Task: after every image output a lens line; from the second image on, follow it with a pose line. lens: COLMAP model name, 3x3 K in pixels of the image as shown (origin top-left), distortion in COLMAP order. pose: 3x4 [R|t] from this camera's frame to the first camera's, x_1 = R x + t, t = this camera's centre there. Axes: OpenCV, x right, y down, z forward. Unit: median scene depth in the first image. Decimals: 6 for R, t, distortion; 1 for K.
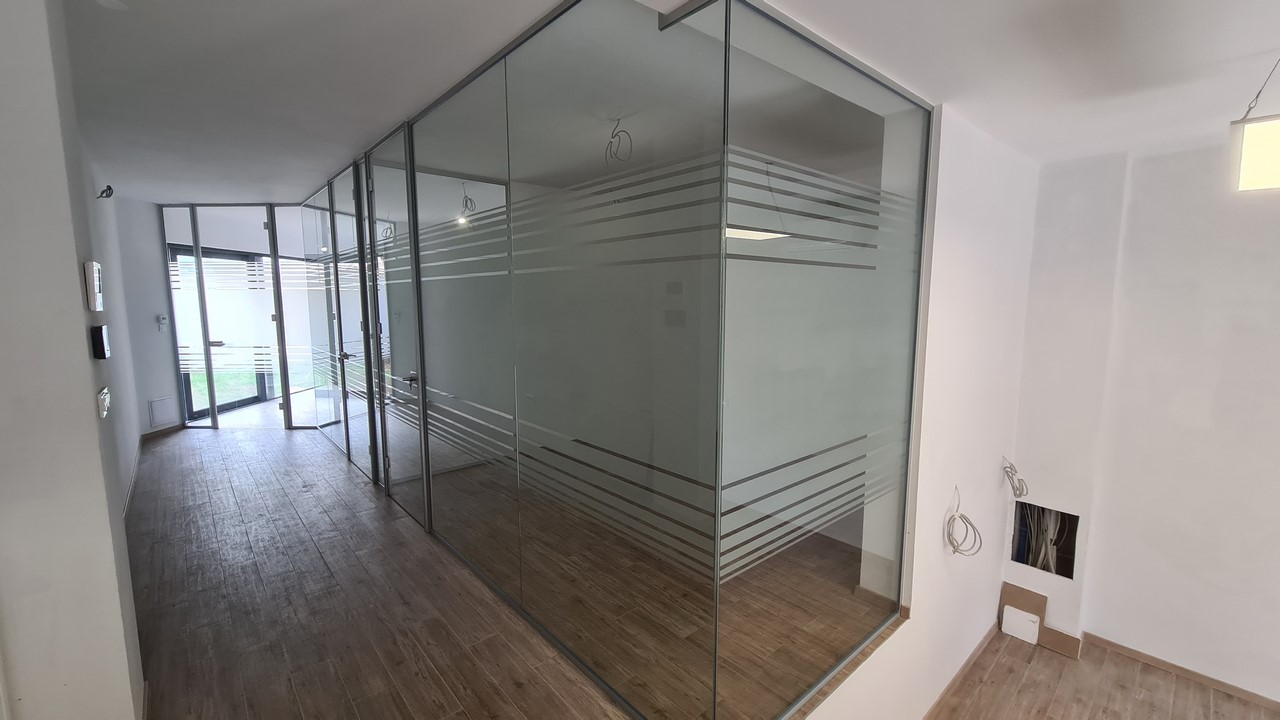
lens RADIAL K [[519.9, 0, 643.3], [0, 519.9, 356.1], [0, 0, 1]] dist [0.003063, 0.000096]
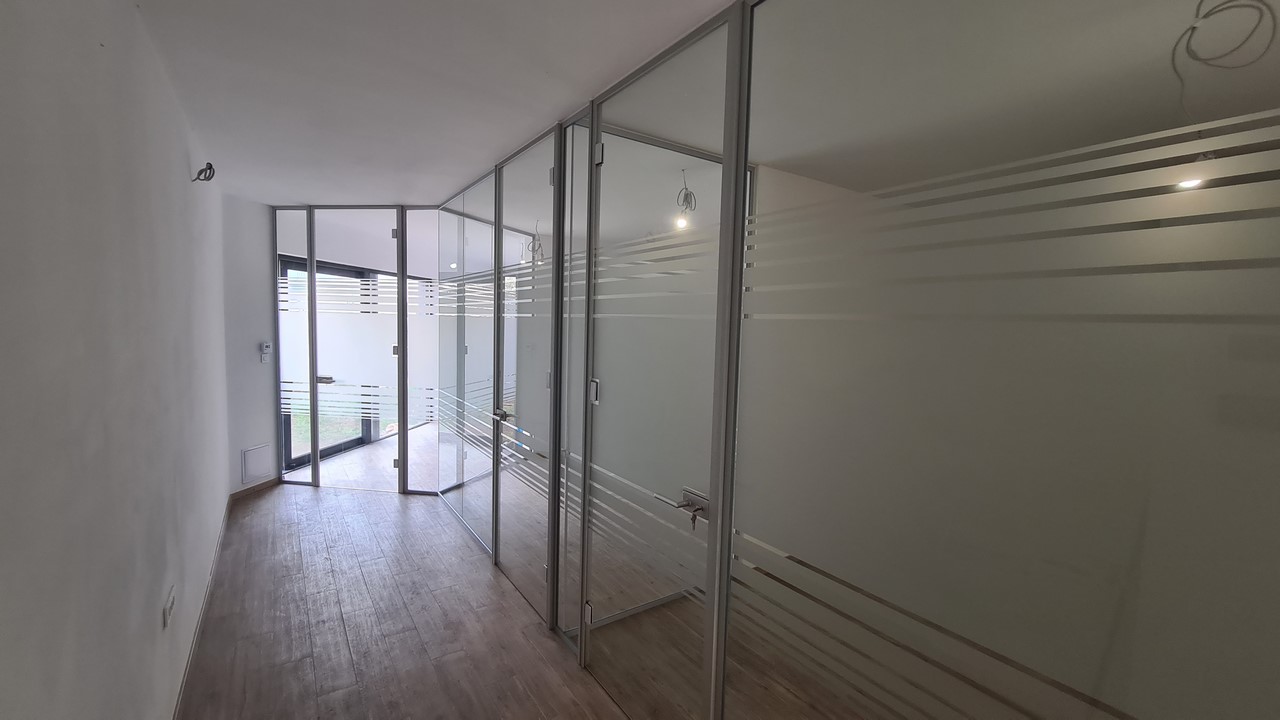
lens RADIAL K [[519.9, 0, 646.8], [0, 519.9, 359.0], [0, 0, 1]] dist [0.003063, 0.000096]
pose [[0.992954, 0.037797, -0.112312, -0.244105], [-0.042895, 0.998140, -0.043328, -0.042817], [0.110465, 0.047840, 0.992728, 0.264042]]
